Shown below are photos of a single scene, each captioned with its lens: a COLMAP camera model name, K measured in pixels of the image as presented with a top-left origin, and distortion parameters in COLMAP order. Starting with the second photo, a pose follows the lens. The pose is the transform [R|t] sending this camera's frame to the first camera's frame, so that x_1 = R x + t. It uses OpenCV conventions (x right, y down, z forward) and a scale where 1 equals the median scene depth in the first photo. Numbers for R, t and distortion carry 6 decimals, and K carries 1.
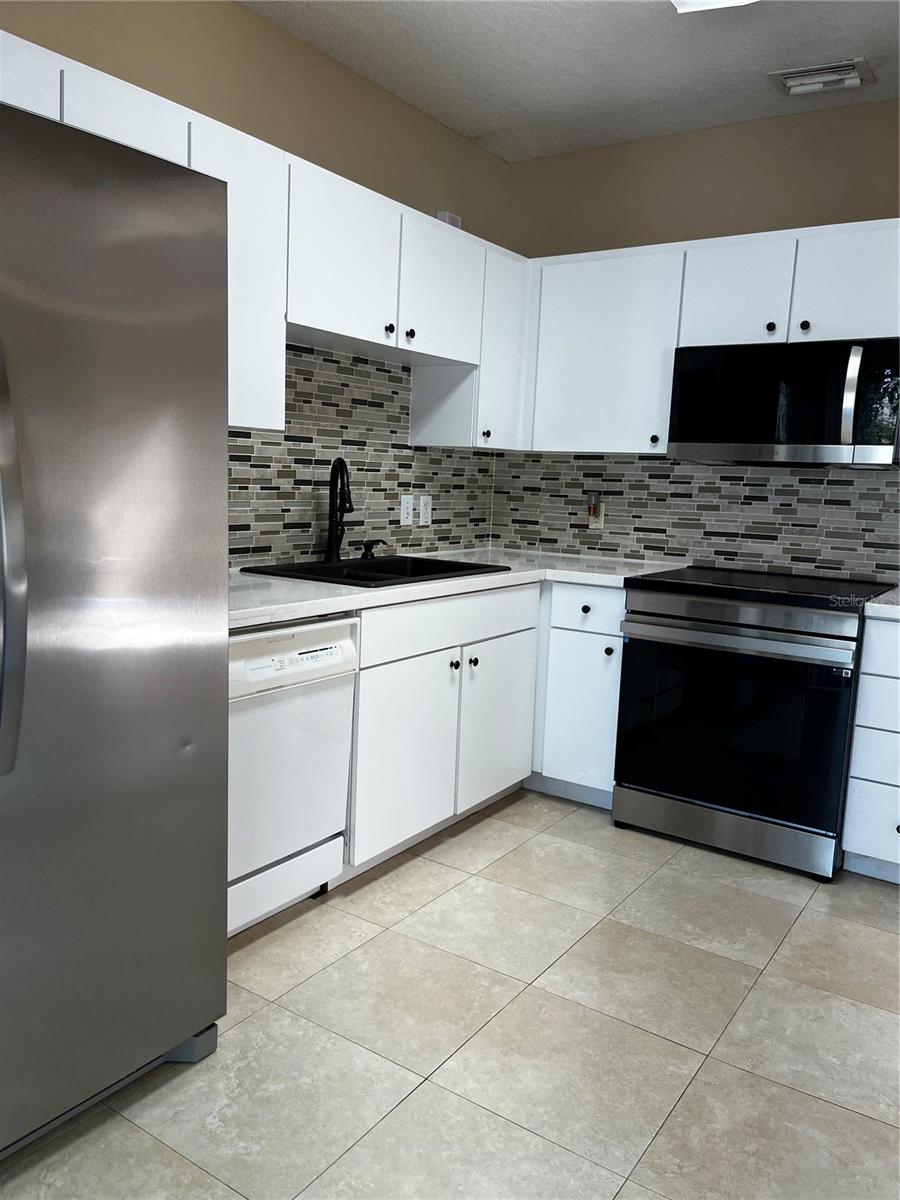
lens RADIAL K [[907.8, 0, 445.0], [0, 907.8, 607.4], [0, 0, 1]] dist [0.046609, -0.062250]
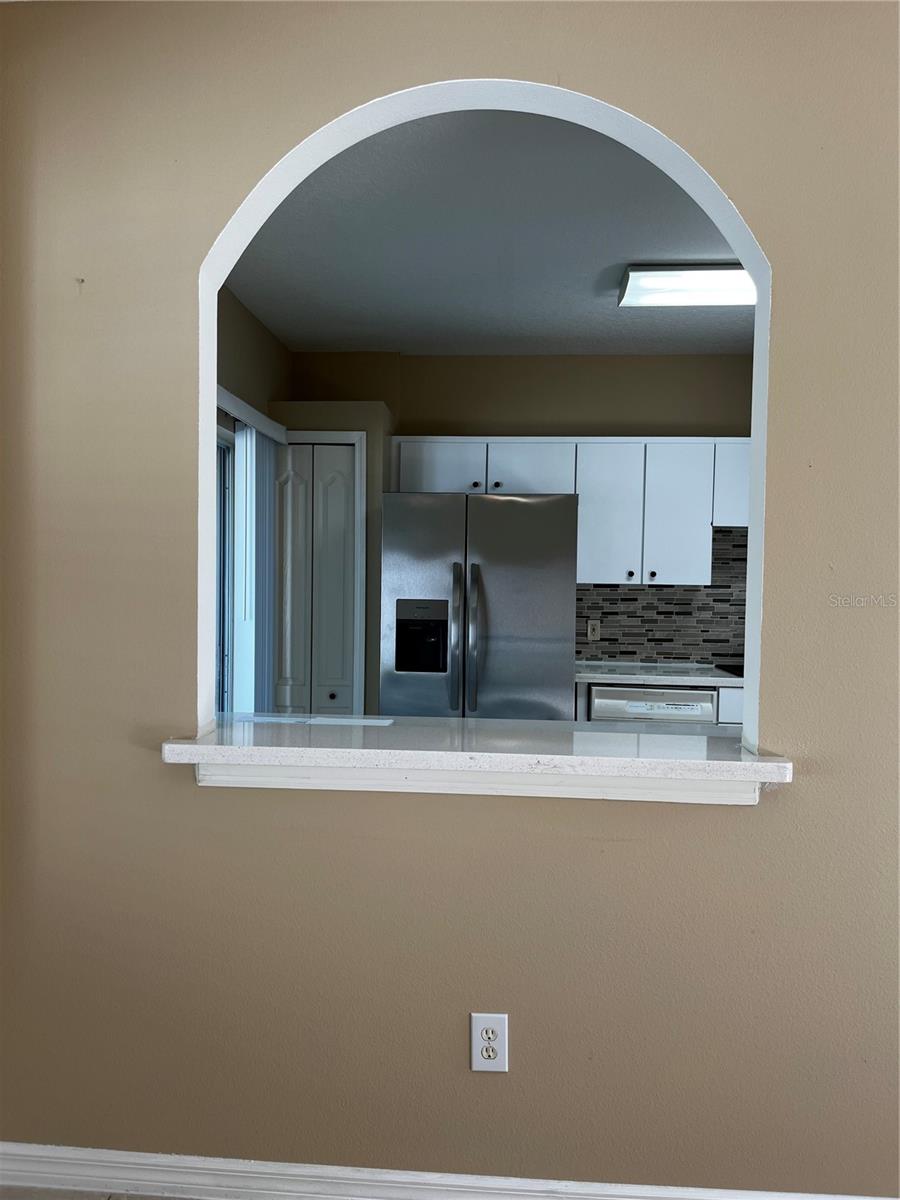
lens RADIAL K [[907.8, 0, 445.0], [0, 907.8, 607.4], [0, 0, 1]] dist [0.046609, -0.062250]
pose [[0.486763, -0.017829, -0.873352, 1.190342], [-0.113292, 0.990059, -0.083354, 0.058049], [0.866156, 0.139517, 0.479904, -0.310430]]
